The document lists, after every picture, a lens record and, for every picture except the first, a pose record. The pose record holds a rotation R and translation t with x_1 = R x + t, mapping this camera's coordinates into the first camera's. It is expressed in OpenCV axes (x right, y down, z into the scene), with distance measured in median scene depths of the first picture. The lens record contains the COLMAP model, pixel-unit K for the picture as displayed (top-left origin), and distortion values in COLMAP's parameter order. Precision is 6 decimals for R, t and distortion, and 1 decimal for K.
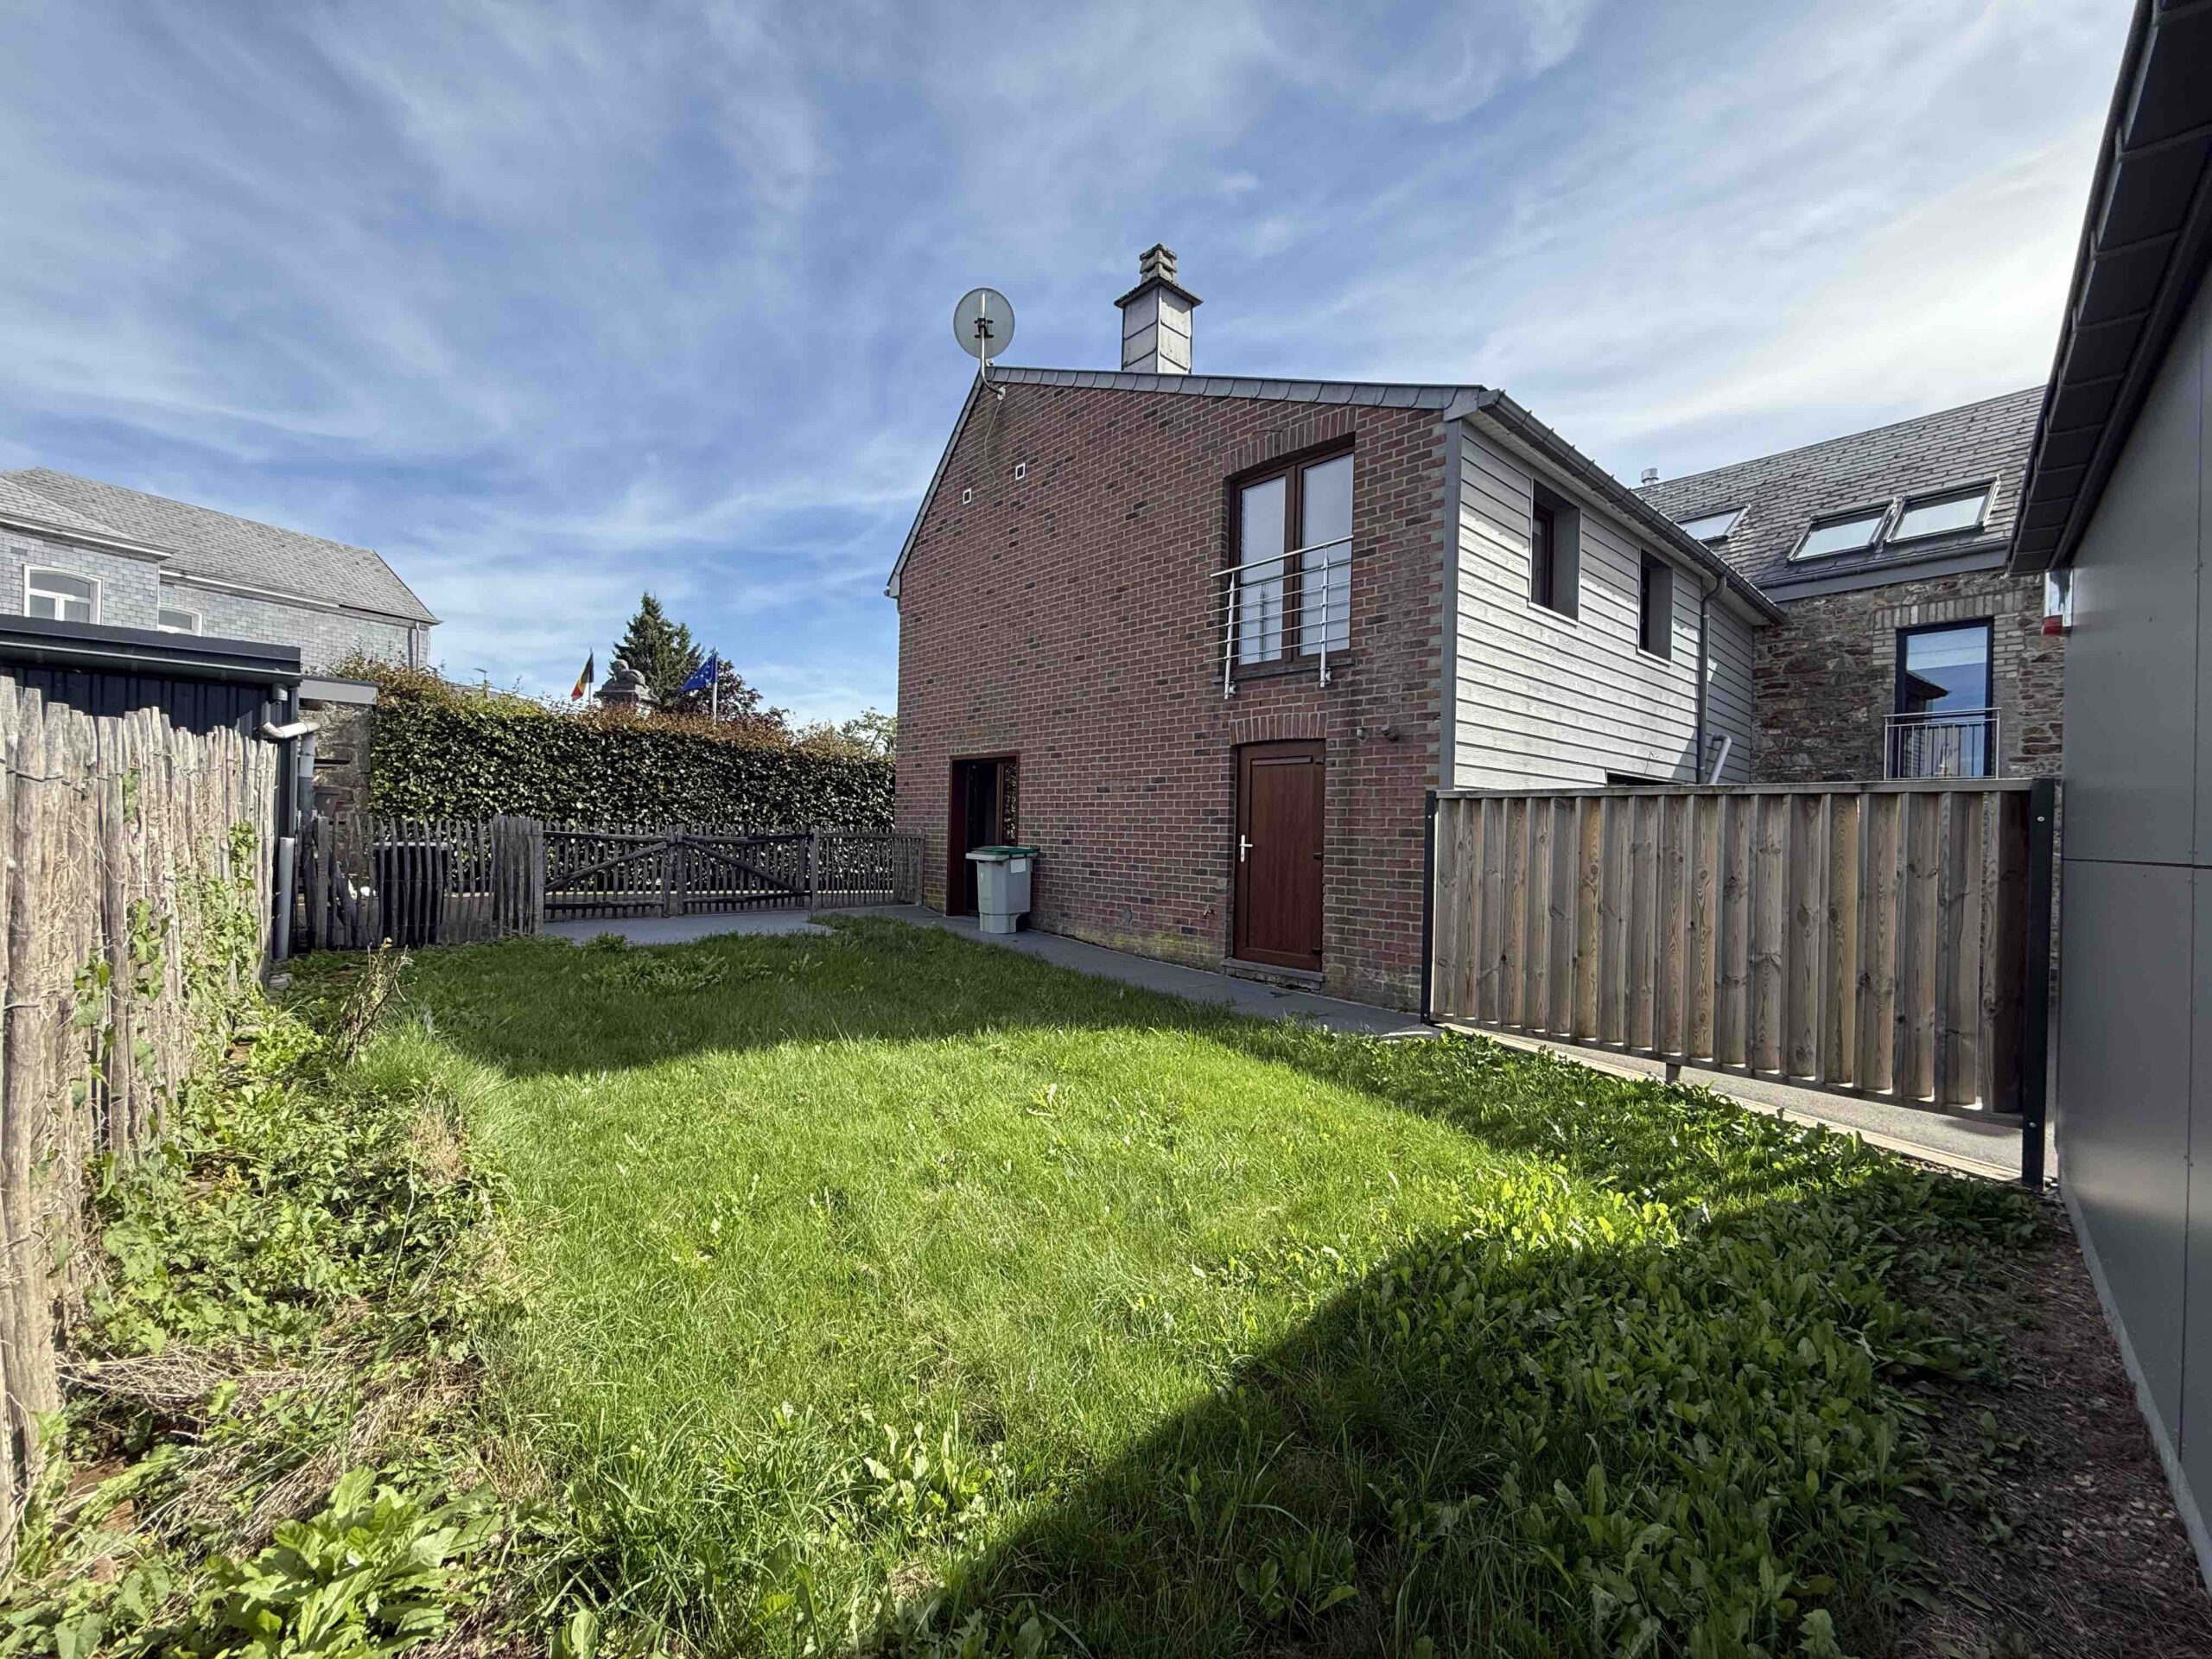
lens RADIAL K [[876.5, 0, 1101.3], [0, 876.5, 823.8], [0, 0, 1]] dist [0.000243, 0.000082]
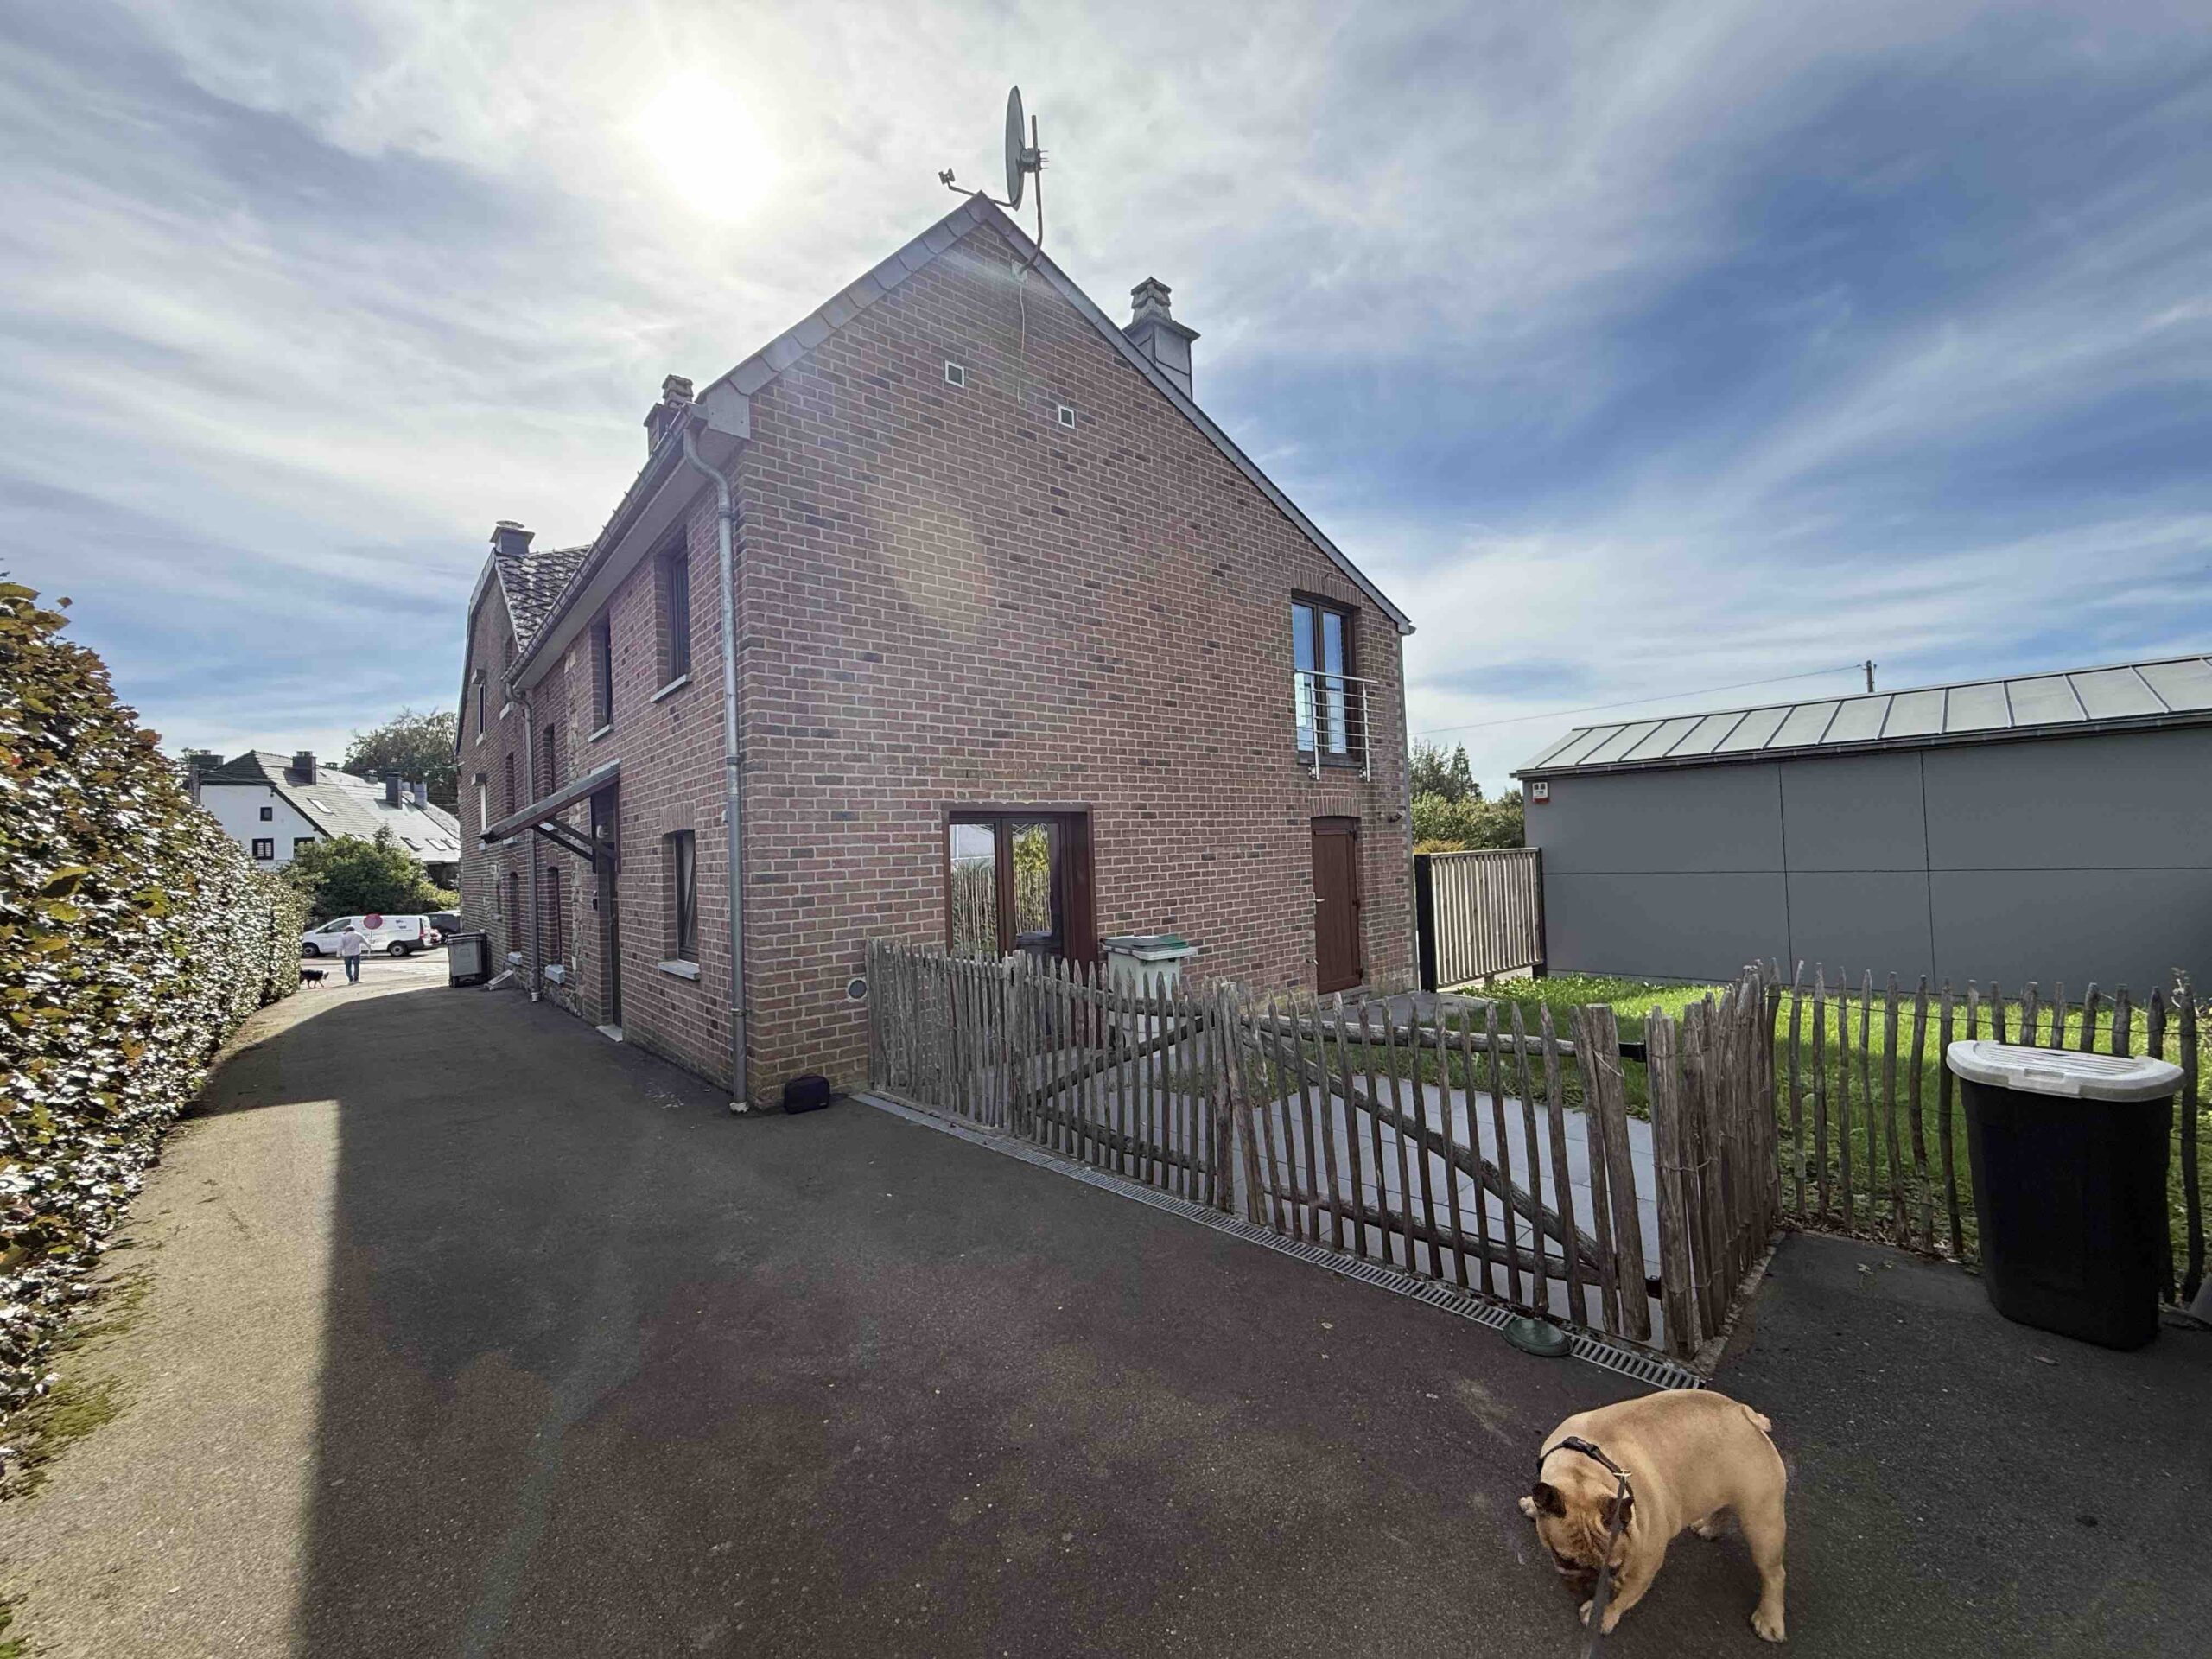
lens RADIAL K [[876.5, 0, 1104.7], [0, 876.5, 831.7], [0, 0, 1]] dist [0.000243, 0.000082]
pose [[0.034035, 0.000540, 0.999420, -1.083658], [0.031091, 0.999515, -0.001598, -0.079796], [-0.998937, 0.031127, 0.034002, 1.278076]]
